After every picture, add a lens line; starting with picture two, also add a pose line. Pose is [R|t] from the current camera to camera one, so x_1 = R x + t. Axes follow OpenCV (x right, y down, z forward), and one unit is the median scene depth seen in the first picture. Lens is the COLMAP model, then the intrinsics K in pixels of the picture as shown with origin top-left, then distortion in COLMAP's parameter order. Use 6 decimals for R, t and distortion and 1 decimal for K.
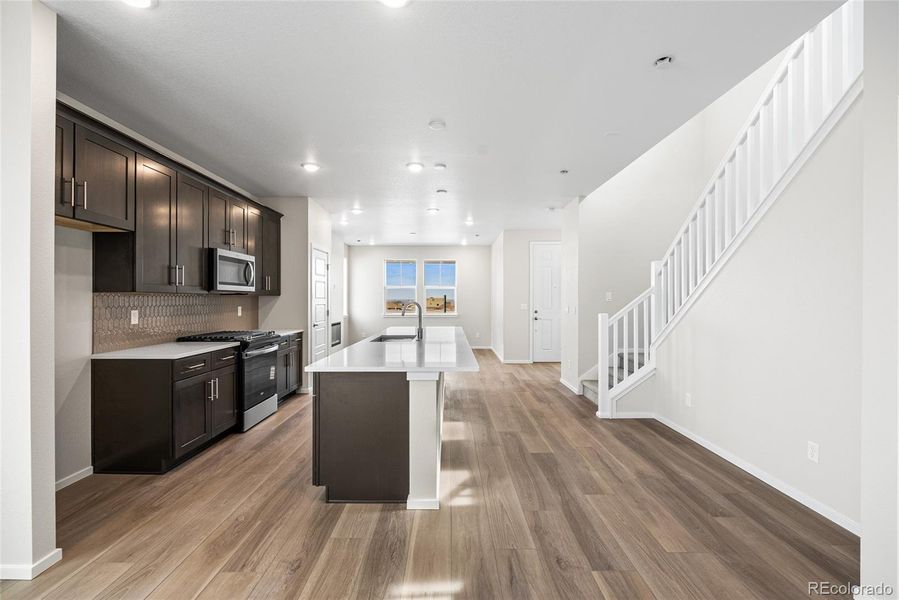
lens RADIAL K [[403.4, 0, 449.8], [0, 403.4, 299.9], [0, 0, 1]] dist [-0.005739, -0.000332]
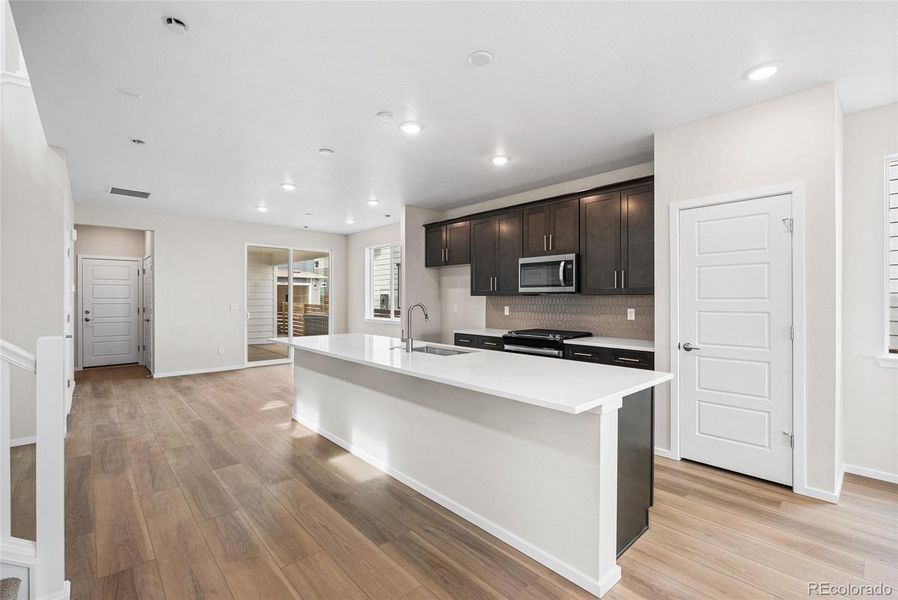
lens RADIAL K [[402.9, 0, 452.1], [0, 402.9, 299.7], [0, 0, 1]] dist [-0.005739, -0.000332]
pose [[-0.744121, -0.000621, -0.668044, 0.409994], [-0.002711, 0.999994, 0.002090, -0.004153], [0.668039, 0.003366, -0.744119, 1.810556]]
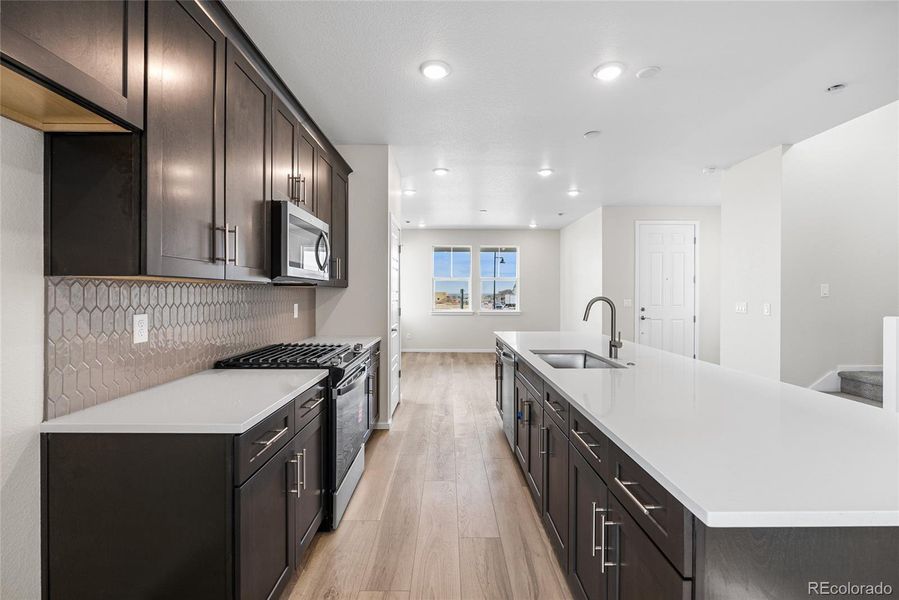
lens RADIAL K [[403.4, 0, 450.3], [0, 403.4, 294.6], [0, 0, 1]] dist [-0.005739, -0.000332]
pose [[0.999979, 0.000743, 0.006362, -0.359439], [-0.000746, 1.000000, 0.000578, 0.000692], [-0.006362, -0.000582, 0.999980, 0.444510]]
